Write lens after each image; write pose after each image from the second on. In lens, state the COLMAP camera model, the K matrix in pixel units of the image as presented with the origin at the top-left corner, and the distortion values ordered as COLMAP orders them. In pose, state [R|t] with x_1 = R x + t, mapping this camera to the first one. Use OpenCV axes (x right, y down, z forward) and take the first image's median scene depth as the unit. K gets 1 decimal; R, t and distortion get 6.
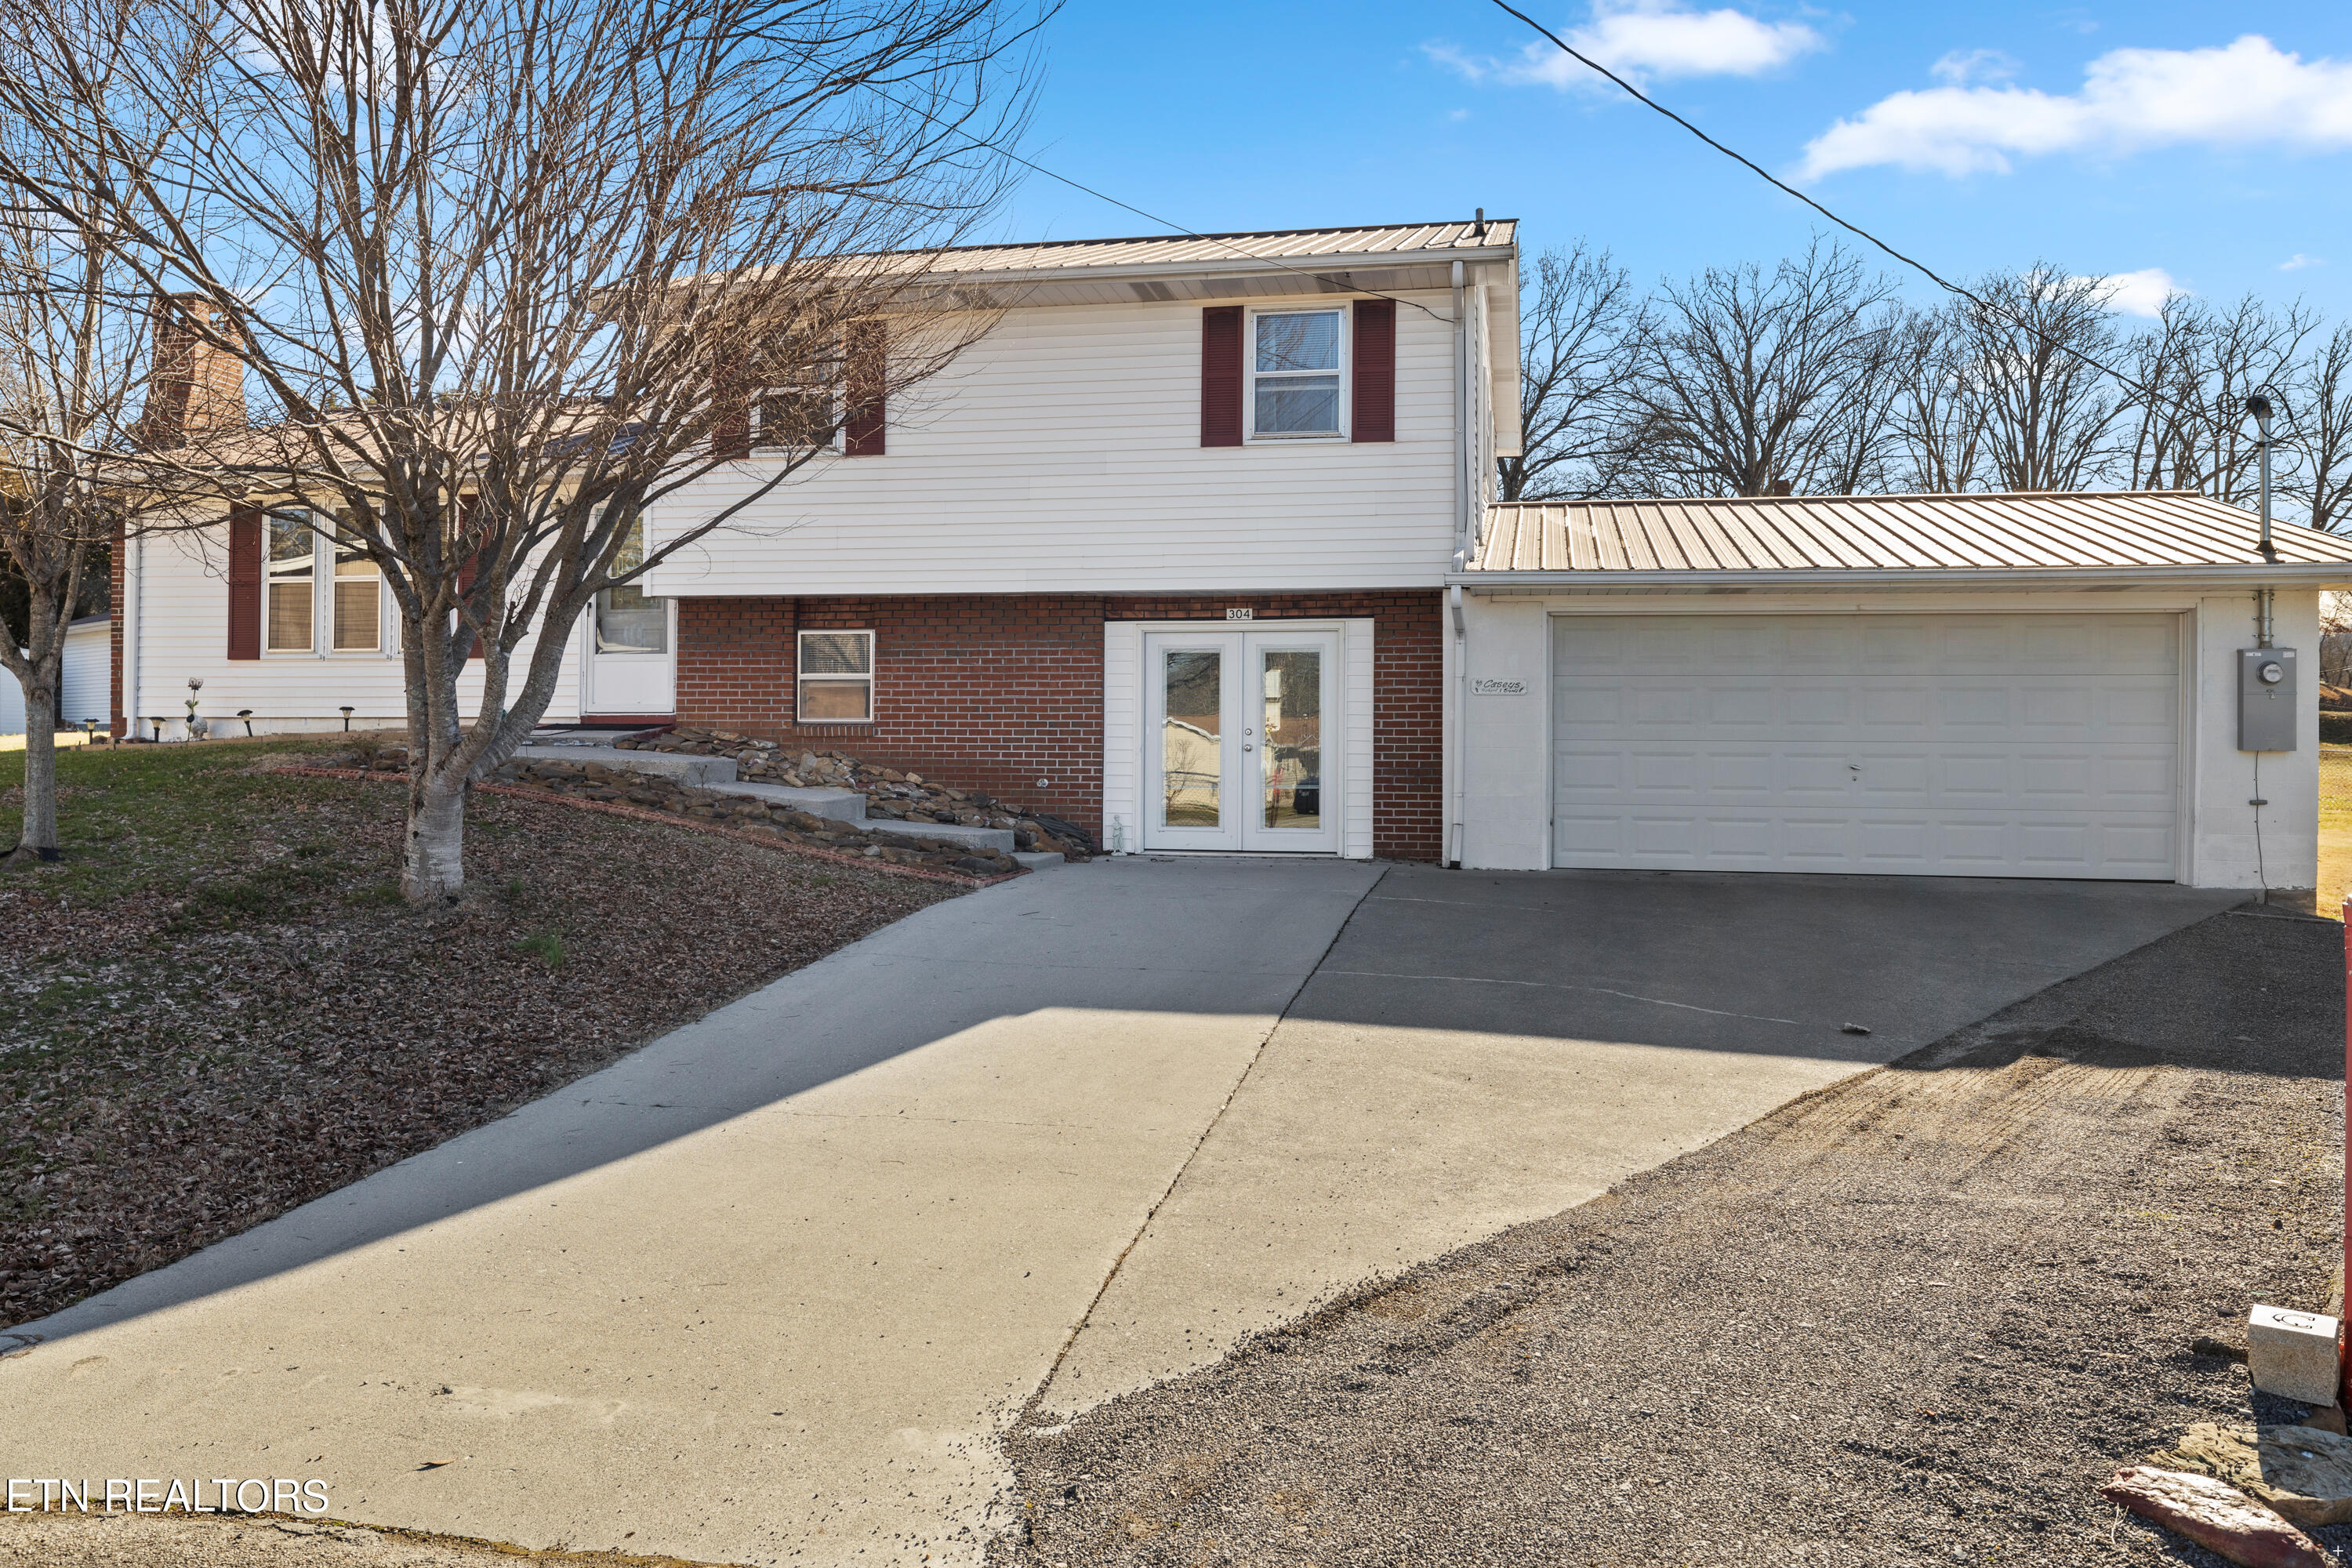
lens RADIAL K [[1759.0, 0, 1192.6], [0, 1759.0, 732.0], [0, 0, 1]] dist [-0.001250, -0.004220]
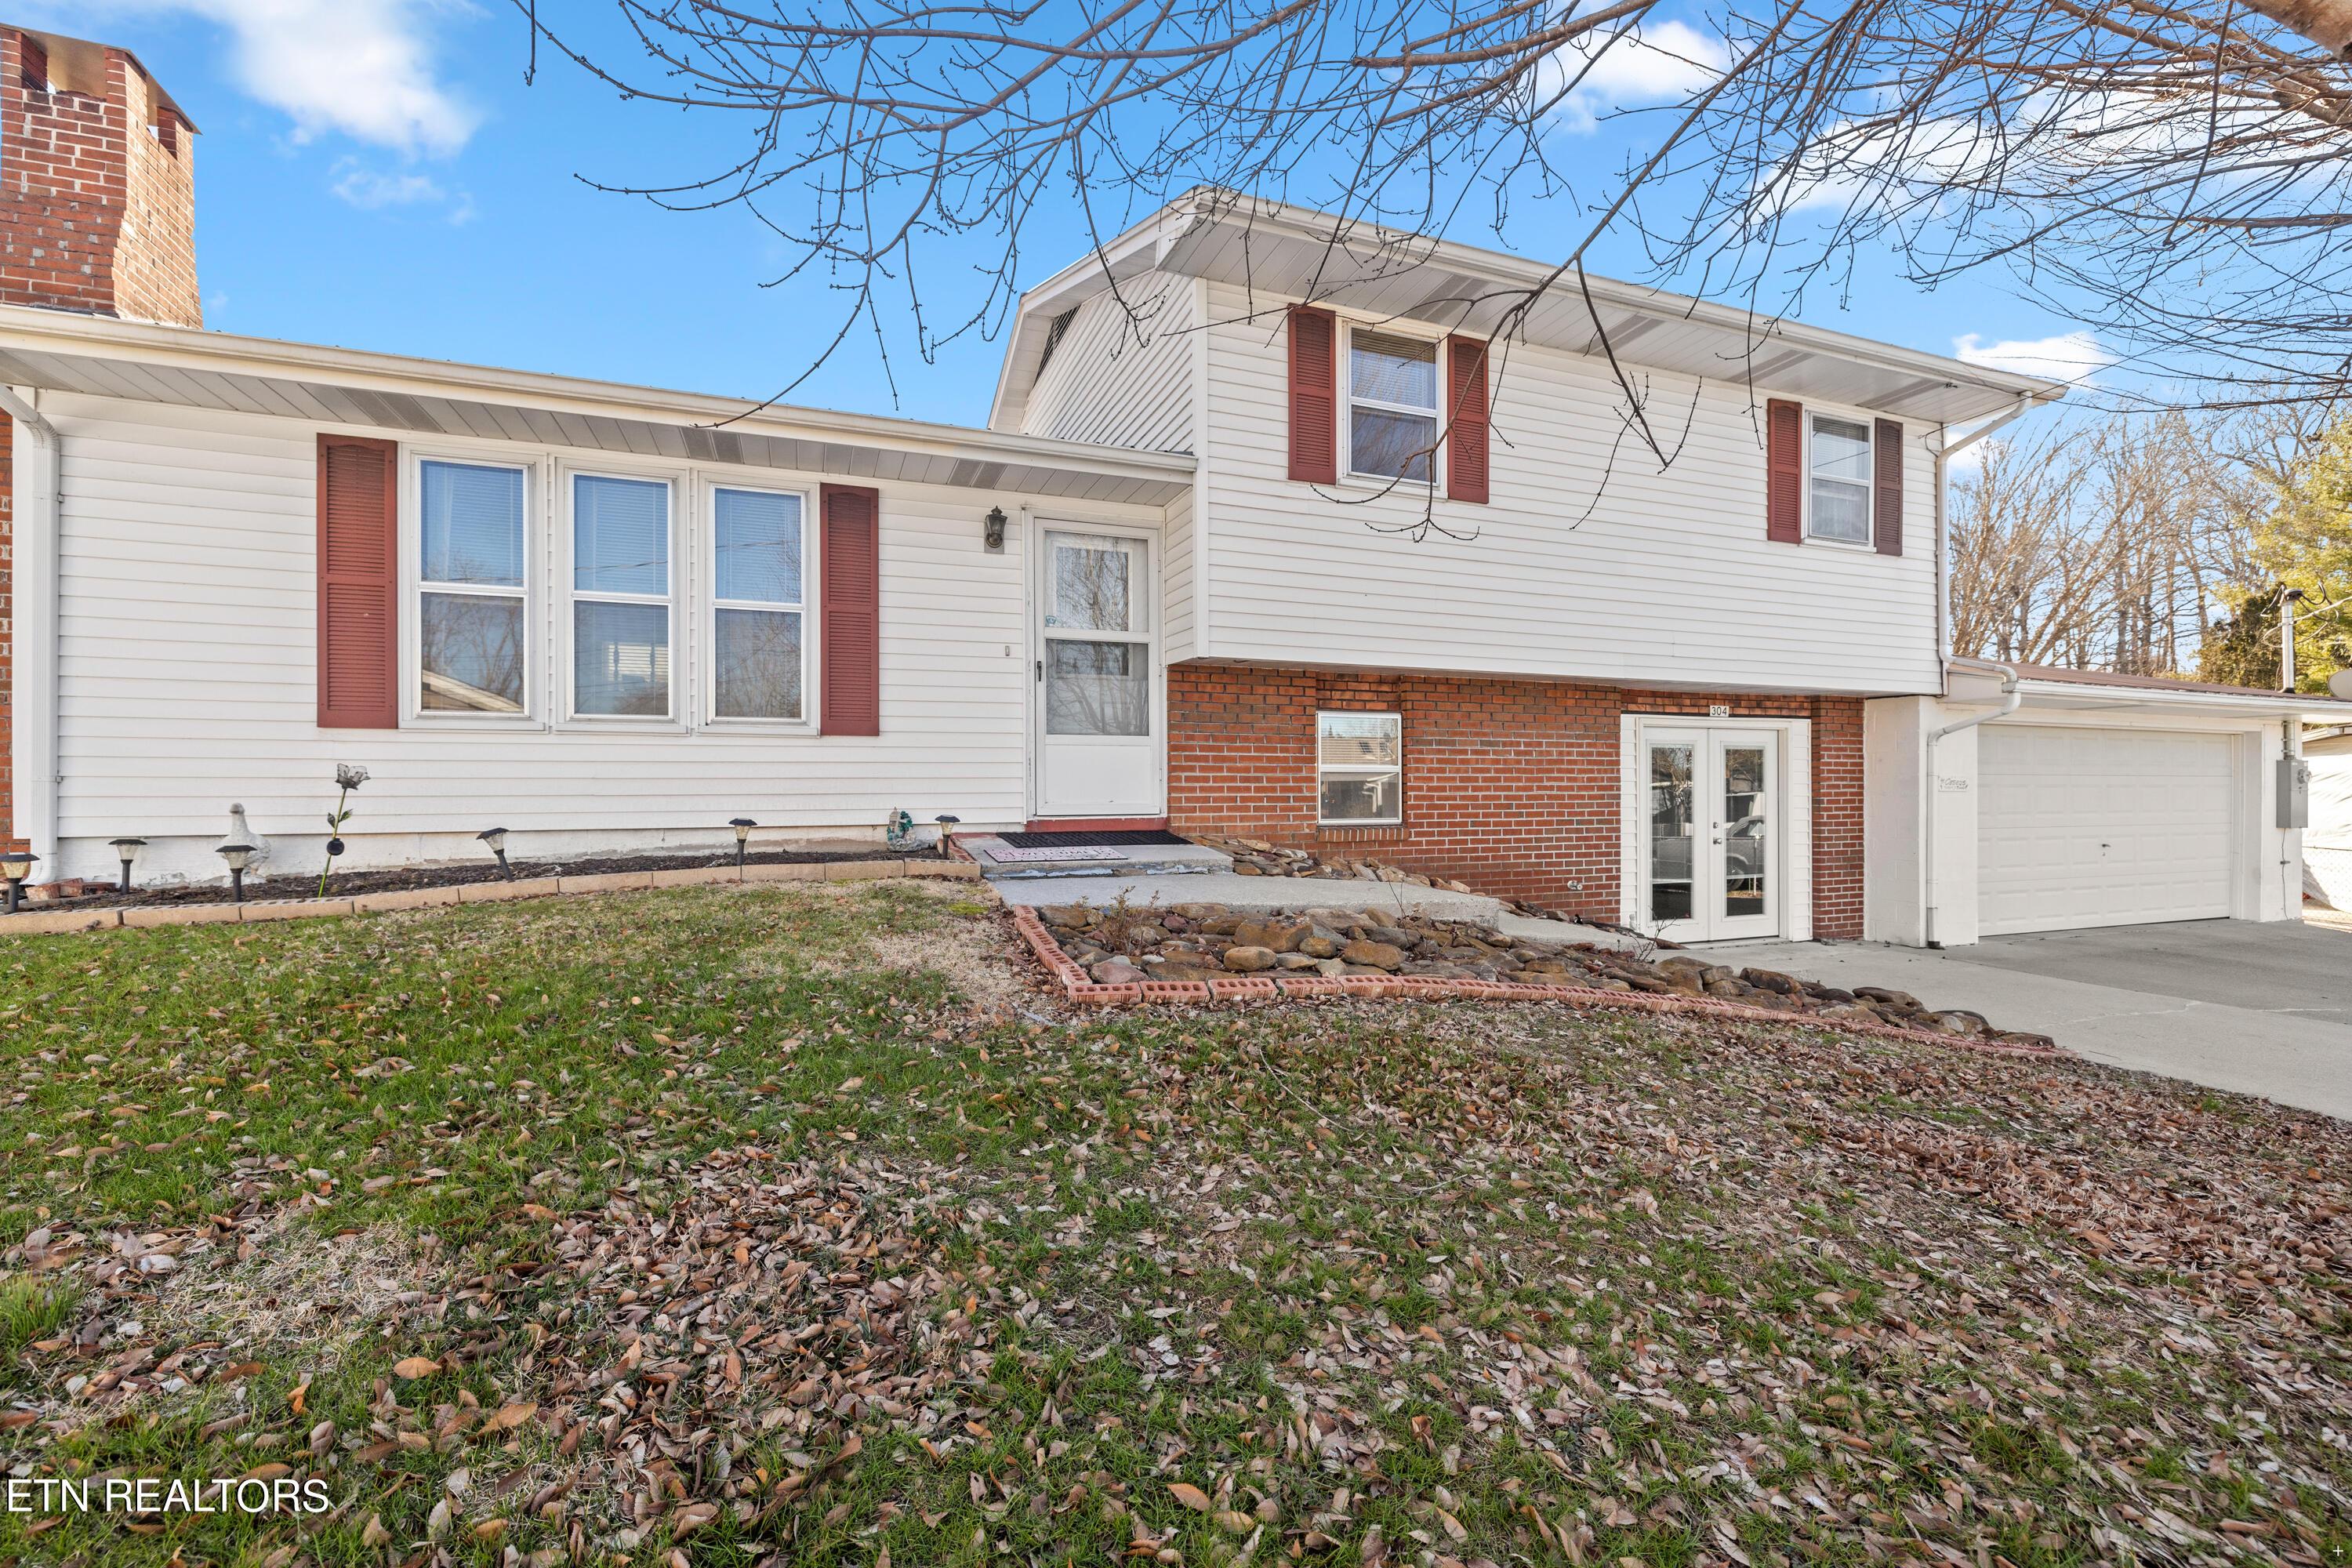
lens RADIAL K [[992.7, 0, 1170.5], [0, 992.7, 790.0], [0, 0, 1]] dist [-0.000332, 0.000560]
pose [[0.845582, -0.008141, 0.533783, -0.559711], [0.001558, 0.999917, 0.012783, -0.029117], [-0.533843, -0.009978, 0.845525, 0.688789]]
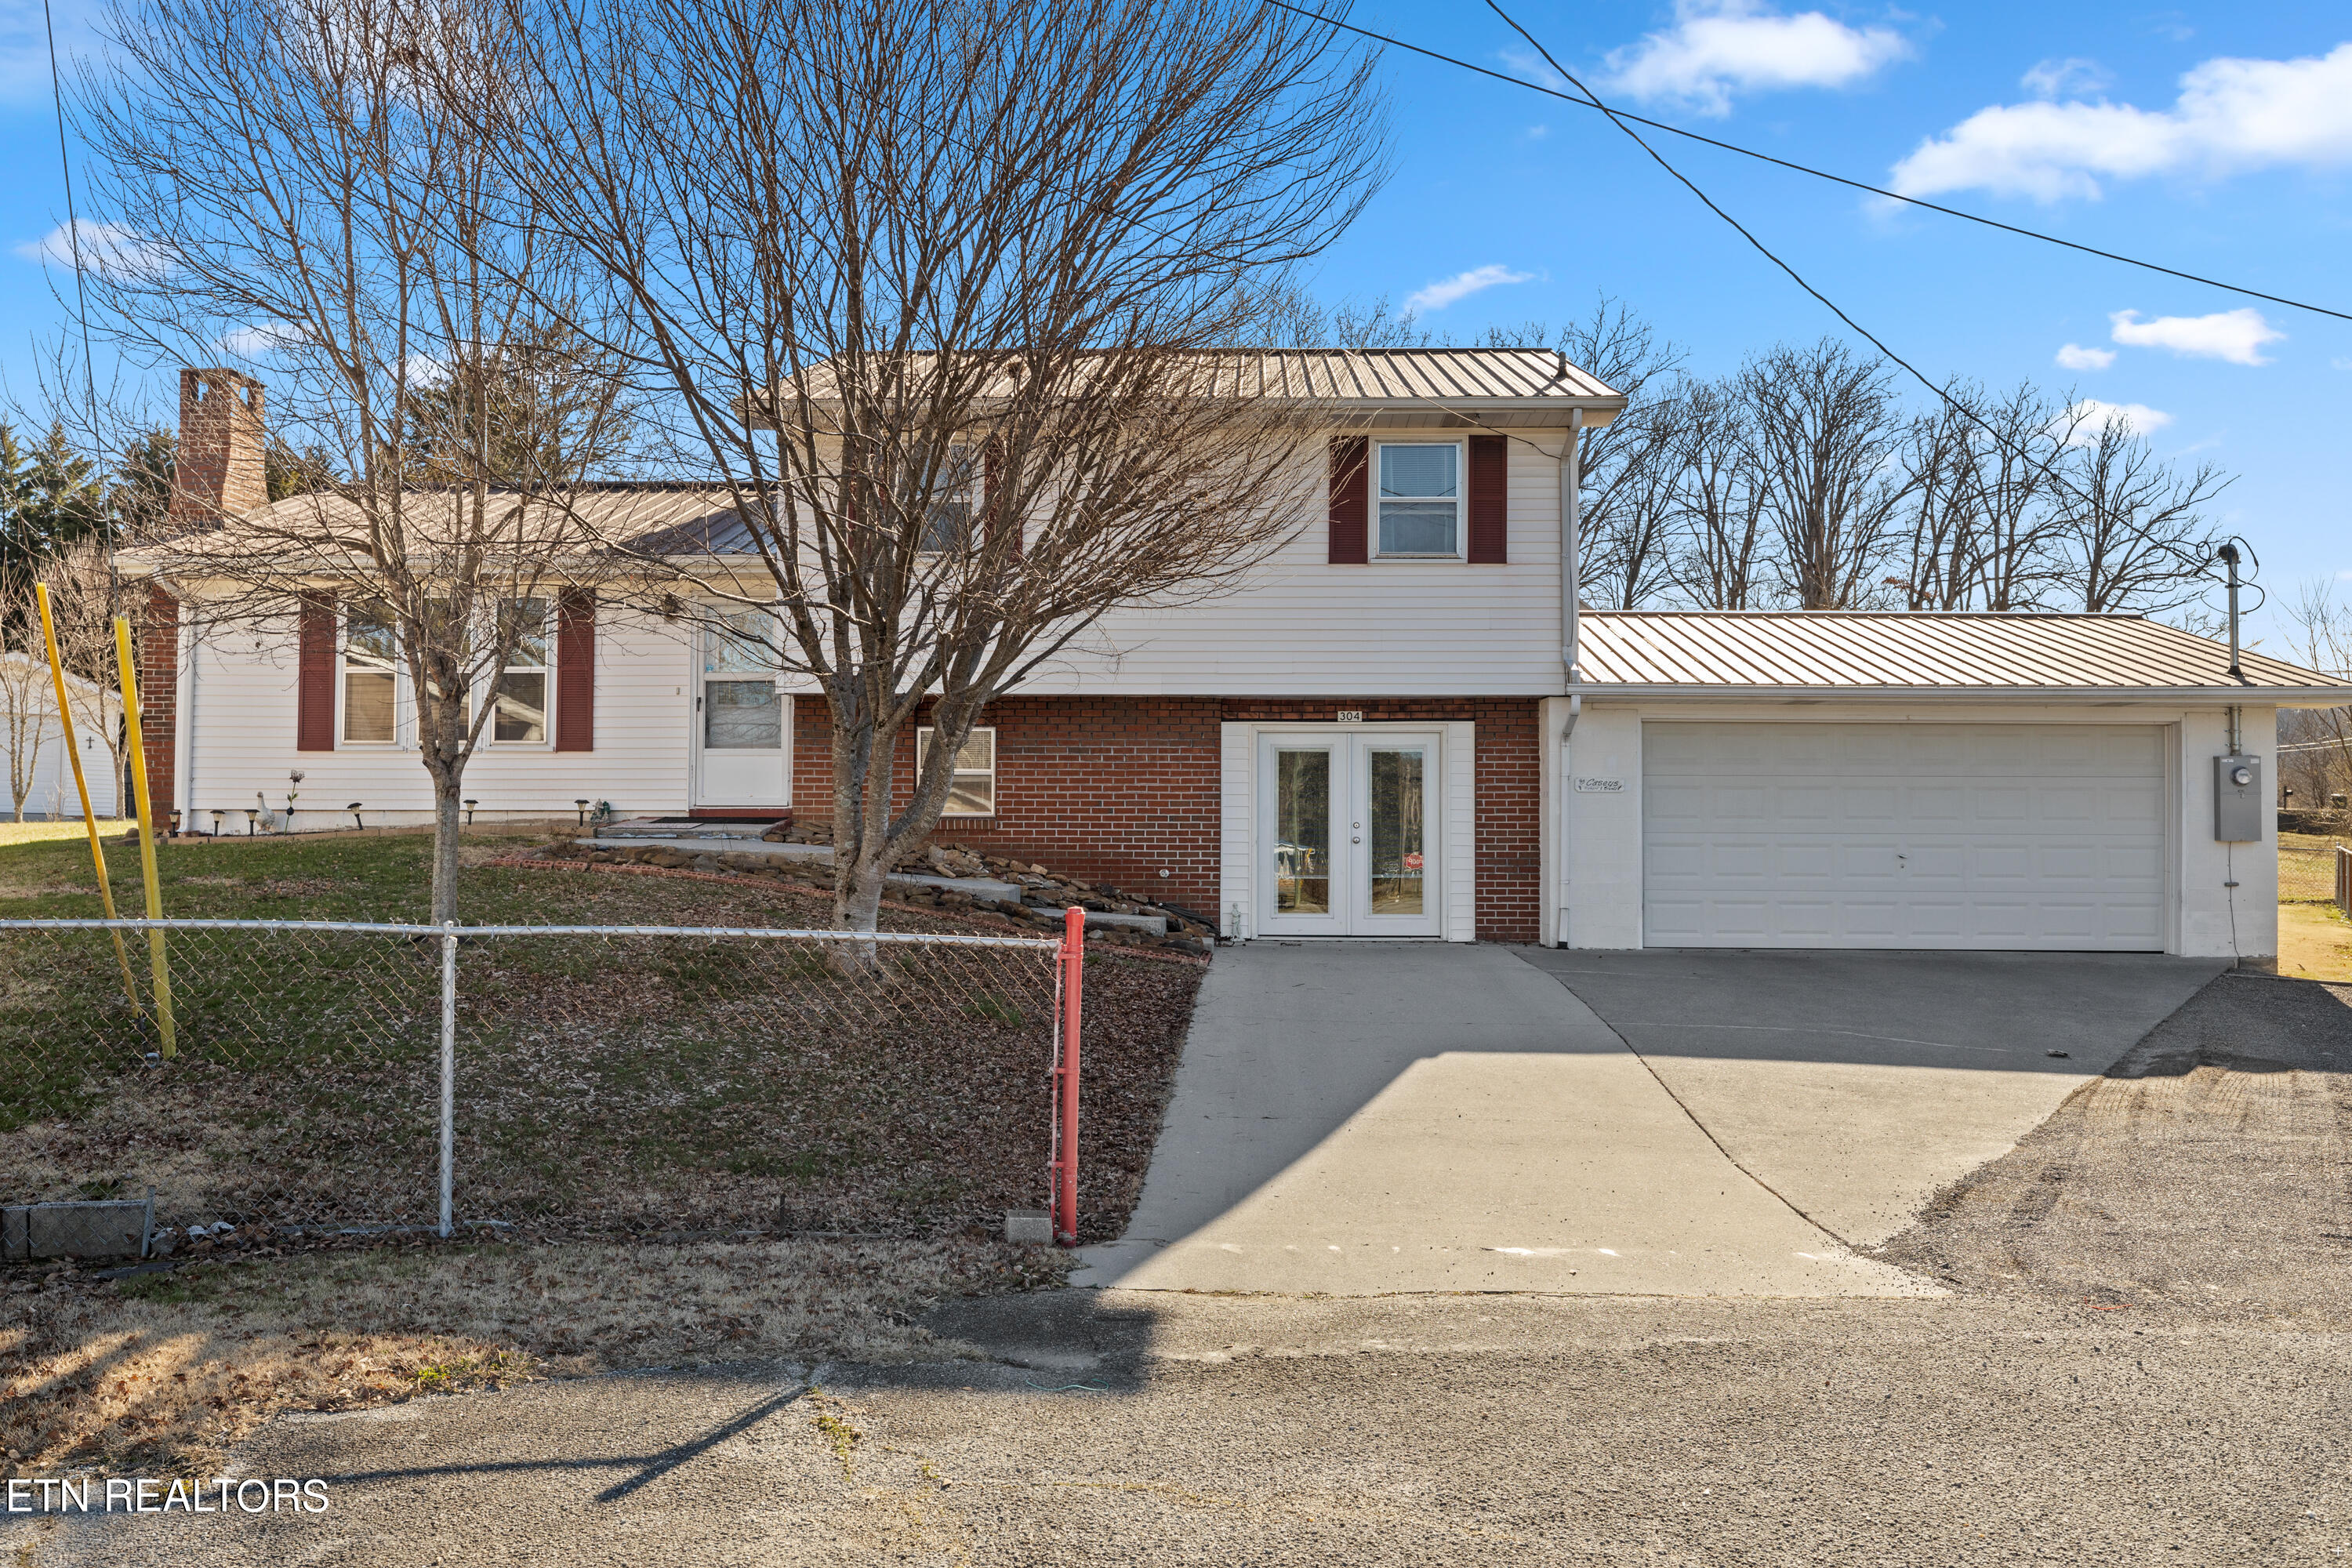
lens RADIAL K [[2010.3, 0, 1179.5], [0, 2010.3, 784.7], [0, 0, 1]] dist [0.000748, 0.003819]
pose [[0.987418, 0.003205, 0.158101, -0.275254], [-0.000303, 0.999831, -0.018378, -0.002241], [-0.158134, 0.018098, 0.987252, -0.206760]]
